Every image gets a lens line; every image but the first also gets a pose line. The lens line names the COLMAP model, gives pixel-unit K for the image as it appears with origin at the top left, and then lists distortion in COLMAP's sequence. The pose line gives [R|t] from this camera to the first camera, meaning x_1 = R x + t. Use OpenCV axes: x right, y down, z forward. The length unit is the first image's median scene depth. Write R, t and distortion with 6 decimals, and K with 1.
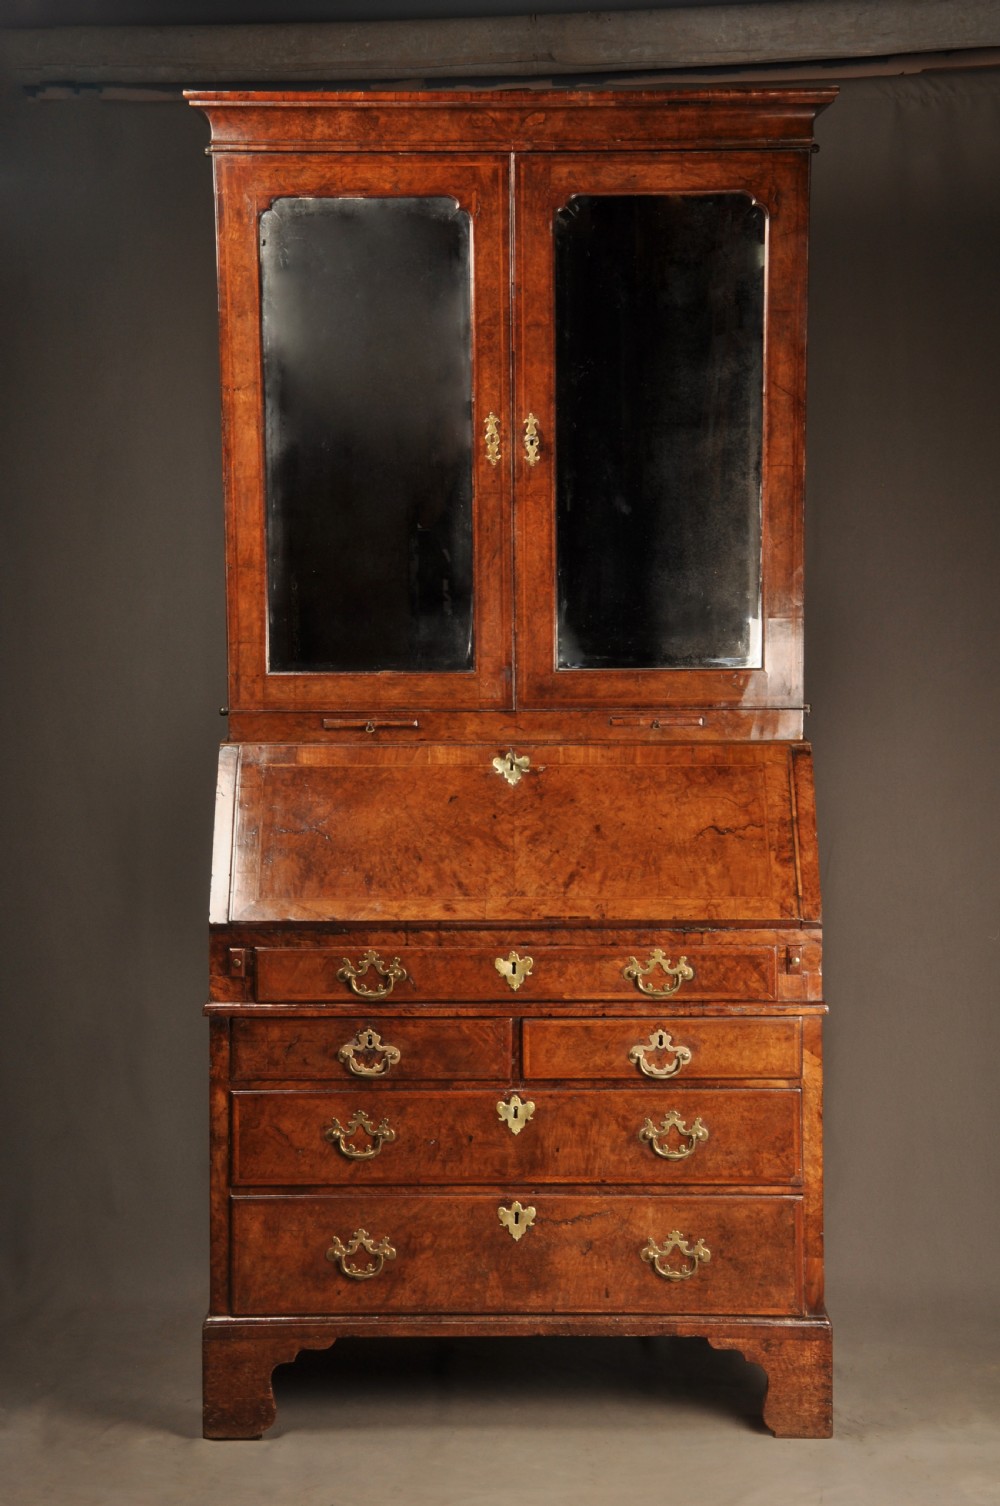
lens RADIAL K [[2349.7, 0, 526.2], [0, 2349.7, 689.5], [0, 0, 1]] dist [0.218700, 0.000000]
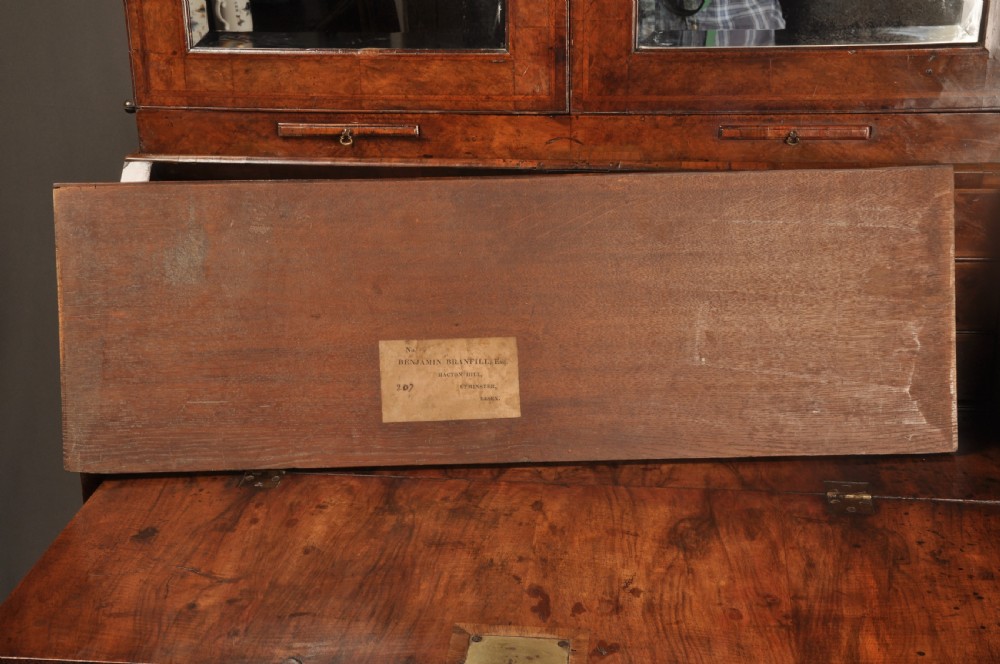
lens RADIAL K [[1560.2, 0, 484.8], [0, 1560.2, 317.4], [0, 0, 1]] dist [0.218700, 0.000000]
pose [[0.992480, 0.029359, -0.118831, 0.024991], [-0.001459, 0.973579, 0.228347, -0.034550], [0.122395, -0.226457, 0.966301, 0.570832]]
